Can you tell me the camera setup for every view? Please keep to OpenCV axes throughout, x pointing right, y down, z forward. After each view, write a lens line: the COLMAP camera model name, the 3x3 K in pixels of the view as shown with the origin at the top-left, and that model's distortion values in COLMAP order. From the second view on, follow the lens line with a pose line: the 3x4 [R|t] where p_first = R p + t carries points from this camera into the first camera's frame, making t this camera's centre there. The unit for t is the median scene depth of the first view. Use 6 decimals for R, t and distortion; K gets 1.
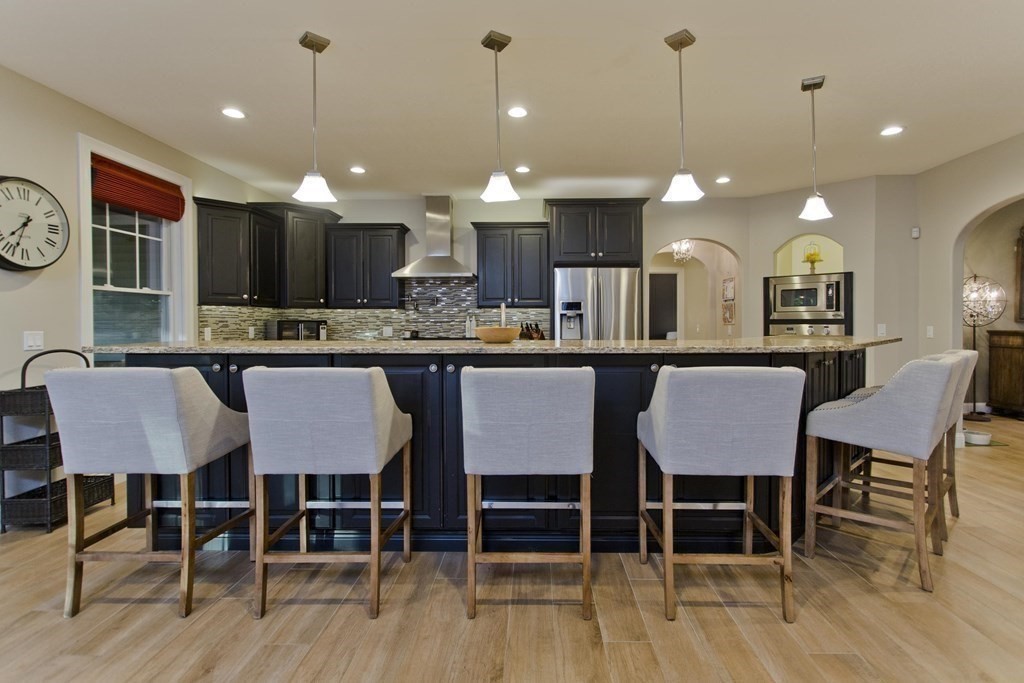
lens RADIAL K [[496.1, 0, 527.4], [0, 496.1, 322.9], [0, 0, 1]] dist [0.003000, 0.002167]
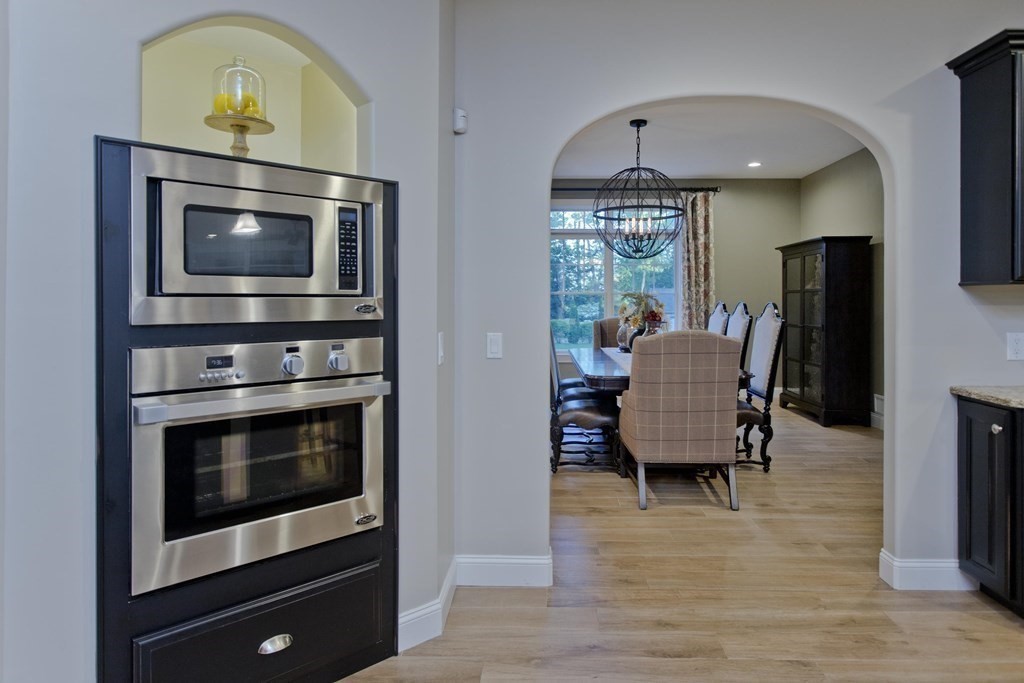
lens RADIAL K [[612.4, 0, 525.0], [0, 612.4, 301.5], [0, 0, 1]] dist [-0.003395, 0.001530]
pose [[0.031703, 0.000580, 0.999497, 0.231481], [-0.000315, 1.000000, -0.000570, -0.019831], [-0.999497, -0.000297, 0.031703, 0.885062]]
